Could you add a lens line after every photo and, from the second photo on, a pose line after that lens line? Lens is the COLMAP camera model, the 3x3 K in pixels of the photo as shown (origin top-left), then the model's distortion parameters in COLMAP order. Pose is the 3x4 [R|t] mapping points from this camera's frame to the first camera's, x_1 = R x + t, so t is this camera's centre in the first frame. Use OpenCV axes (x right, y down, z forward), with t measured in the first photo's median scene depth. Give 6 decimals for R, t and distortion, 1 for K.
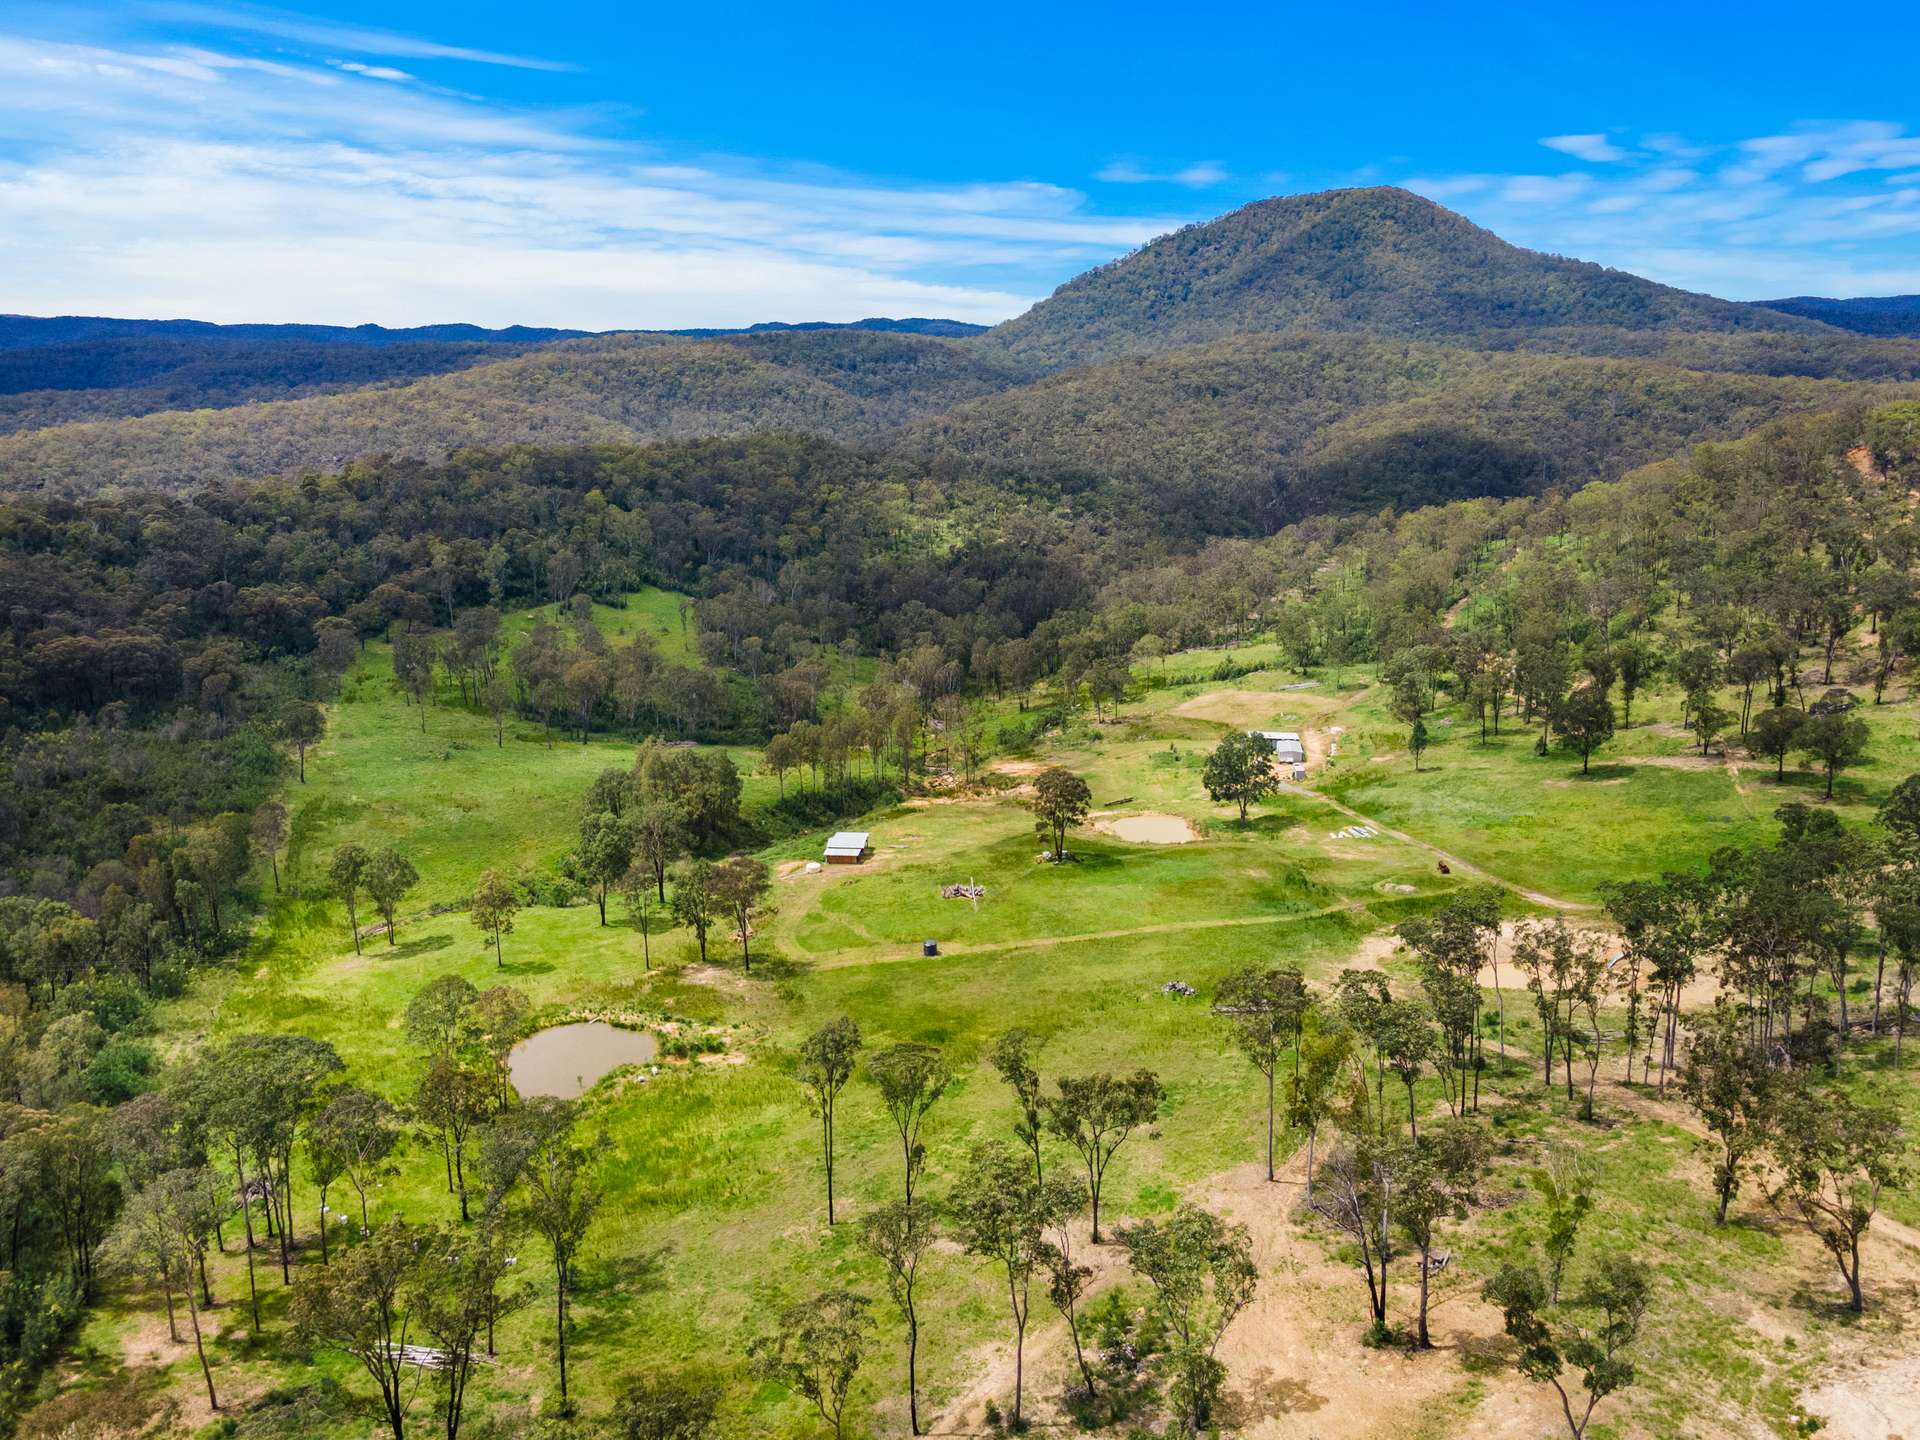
lens RADIAL K [[1345.4, 0, 960.0], [0, 1345.4, 720.0], [0, 0, 1]] dist [0.044821, 0.001907]
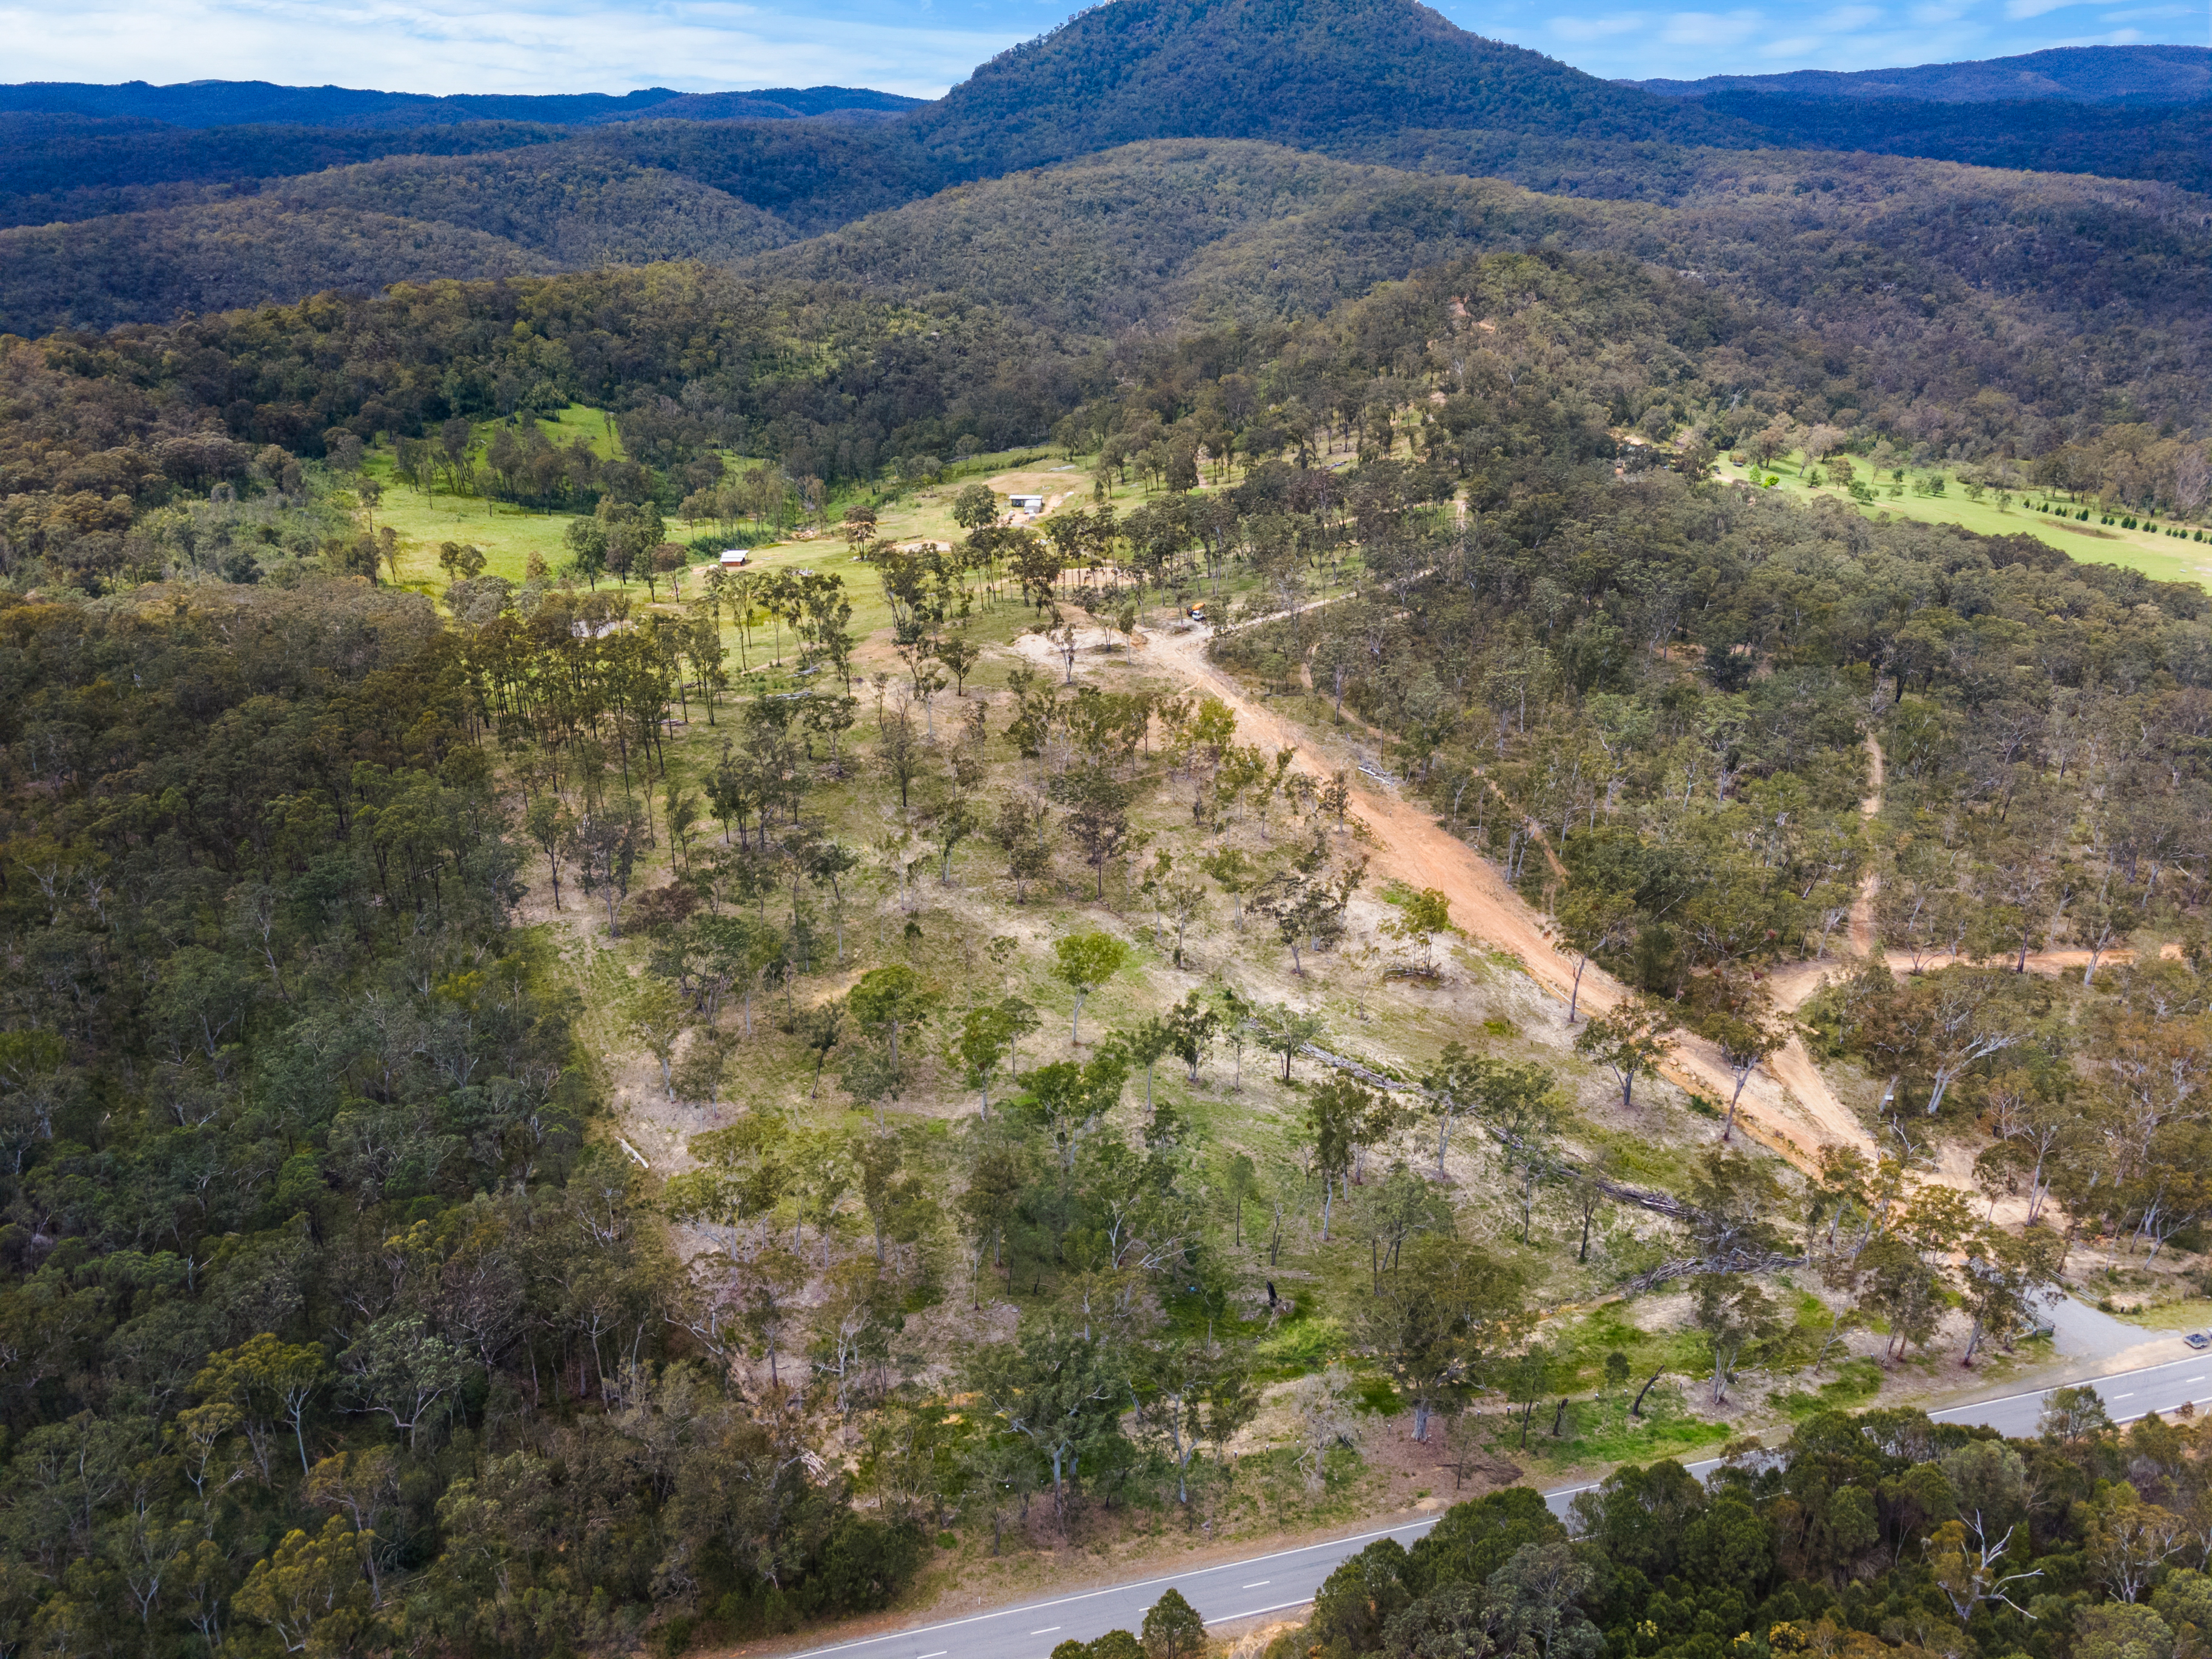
lens RADIAL K [[1606.0, 0, 1106.0], [0, 1606.0, 829.5], [0, 0, 1]] dist [-0.006655, 0.098208]
pose [[0.993296, -0.043336, 0.107164, 0.073246], [0.026387, 0.987594, 0.154795, 0.066662], [-0.112543, -0.150930, 0.982117, -0.526233]]
